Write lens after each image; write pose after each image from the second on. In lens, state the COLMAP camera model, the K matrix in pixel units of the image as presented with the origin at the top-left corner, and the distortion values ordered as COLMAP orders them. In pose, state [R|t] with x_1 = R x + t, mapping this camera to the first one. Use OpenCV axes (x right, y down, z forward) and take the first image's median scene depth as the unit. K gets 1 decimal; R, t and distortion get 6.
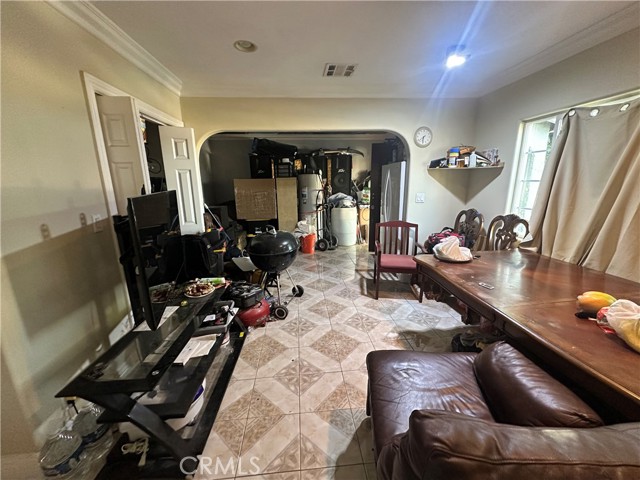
lens RADIAL K [[256.0, 0, 318.5], [0, 256.0, 238.6], [0, 0, 1]] dist [0.001363, 0.000025]
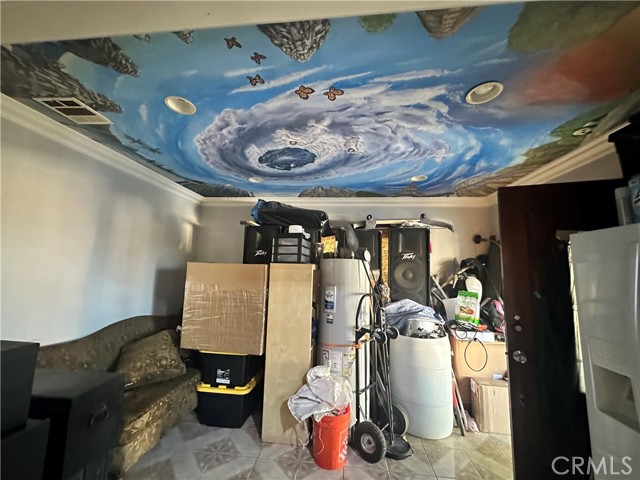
lens RADIAL K [[256.0, 0, 321.1], [0, 256.0, 238.0], [0, 0, 1]] dist [0.001363, 0.000025]
pose [[0.982525, 0.019315, -0.185125, 0.010534], [-0.082675, 0.936387, -0.341093, -0.116215], [0.166760, 0.350438, 0.921620, 0.512469]]
